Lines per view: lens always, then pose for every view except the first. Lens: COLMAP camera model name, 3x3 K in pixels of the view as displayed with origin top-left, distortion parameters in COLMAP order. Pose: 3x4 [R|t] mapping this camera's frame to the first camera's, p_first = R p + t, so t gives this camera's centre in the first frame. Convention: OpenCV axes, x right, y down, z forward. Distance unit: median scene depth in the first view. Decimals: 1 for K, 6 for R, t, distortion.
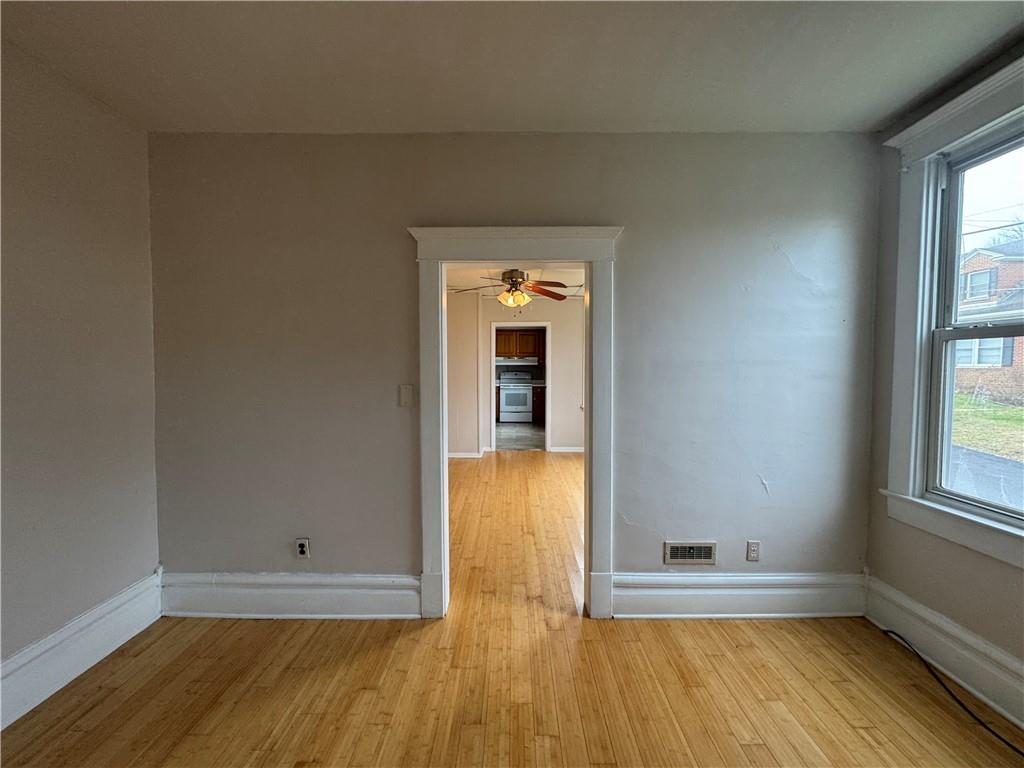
lens RADIAL K [[409.0, 0, 505.5], [0, 409.0, 382.7], [0, 0, 1]] dist [-0.003871, 0.000250]
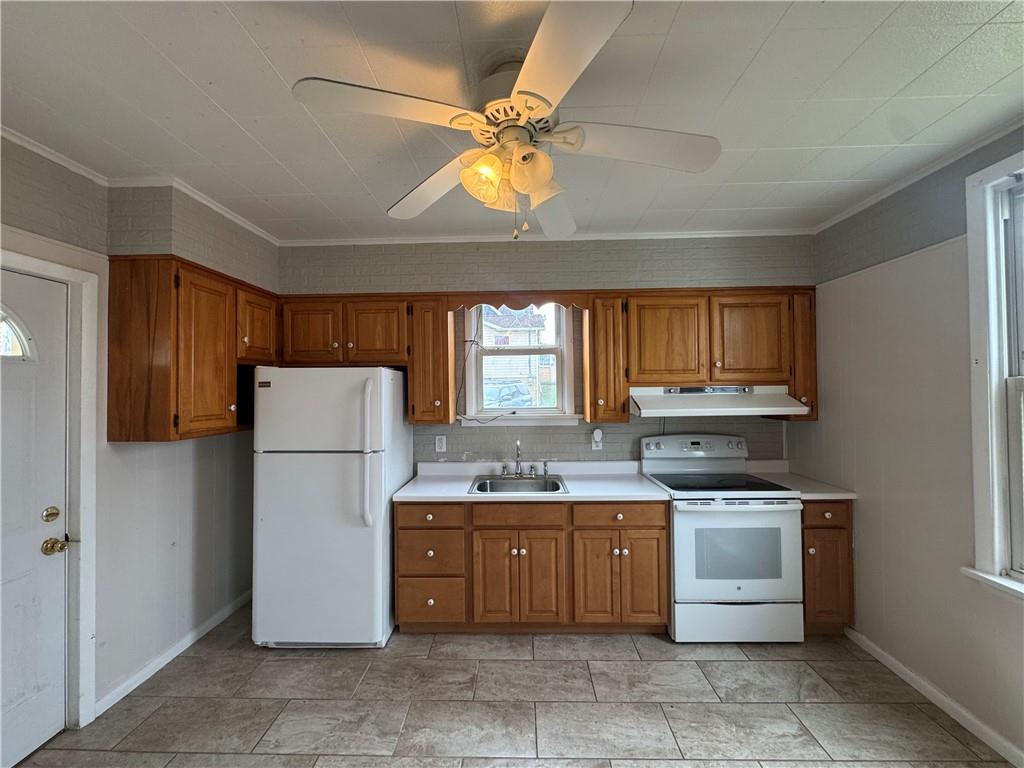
lens RADIAL K [[409.0, 0, 510.2], [0, 409.0, 383.8], [0, 0, 1]] dist [-0.003871, 0.000250]
pose [[0.999883, -0.014622, -0.004507, -0.112707], [0.014335, 0.998210, -0.058059, -0.051646], [0.005348, 0.057987, 0.998303, 0.738558]]
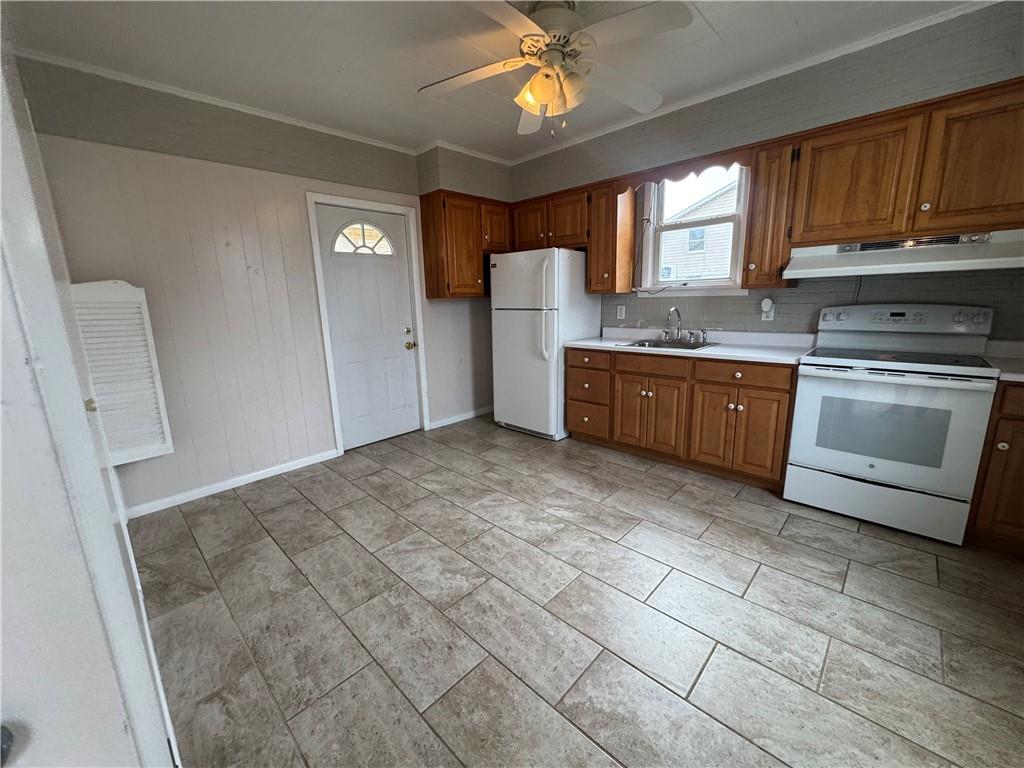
lens RADIAL K [[409.0, 0, 511.0], [0, 409.0, 382.3], [0, 0, 1]] dist [-0.003871, 0.000250]
pose [[0.732212, 0.114495, -0.671384, 0.026207], [0.000151, 0.985741, 0.168269, -0.023321], [0.681077, -0.123310, 0.721754, 0.699845]]
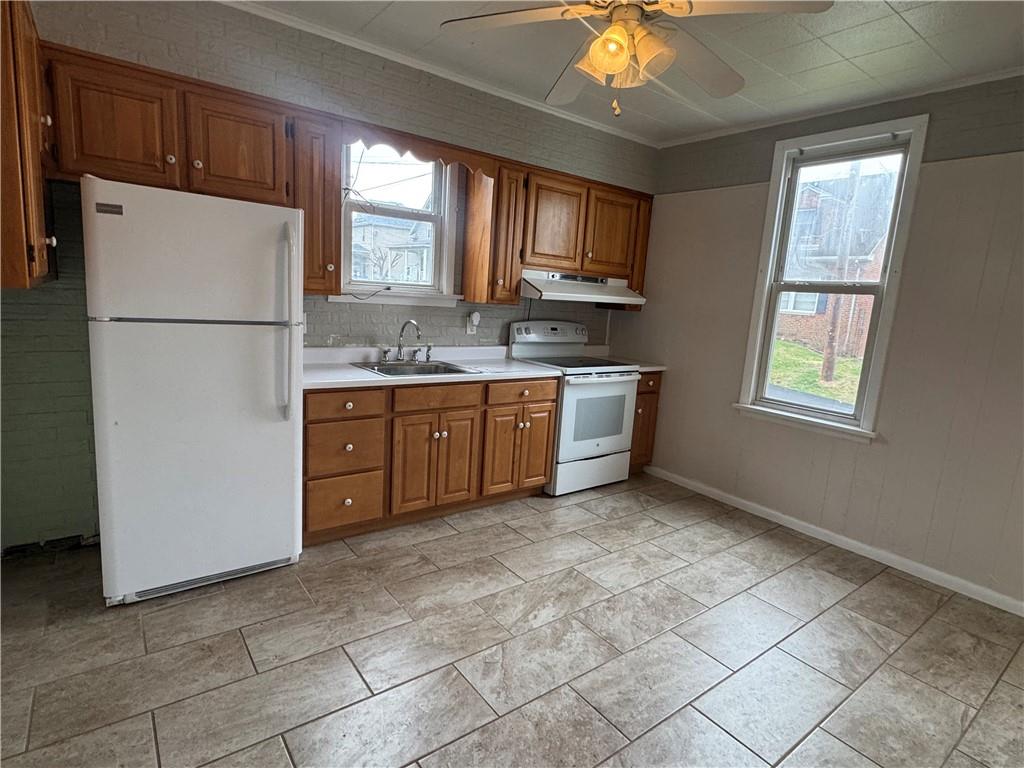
lens RADIAL K [[540.4, 0, 508.4], [0, 540.4, 385.8], [0, 0, 1]] dist [-0.006042, 0.001534]
pose [[0.785750, -0.056844, 0.615927, -0.275203], [-0.035941, 0.989890, 0.137209, -0.035382], [-0.617499, -0.129949, 0.775763, 0.730807]]
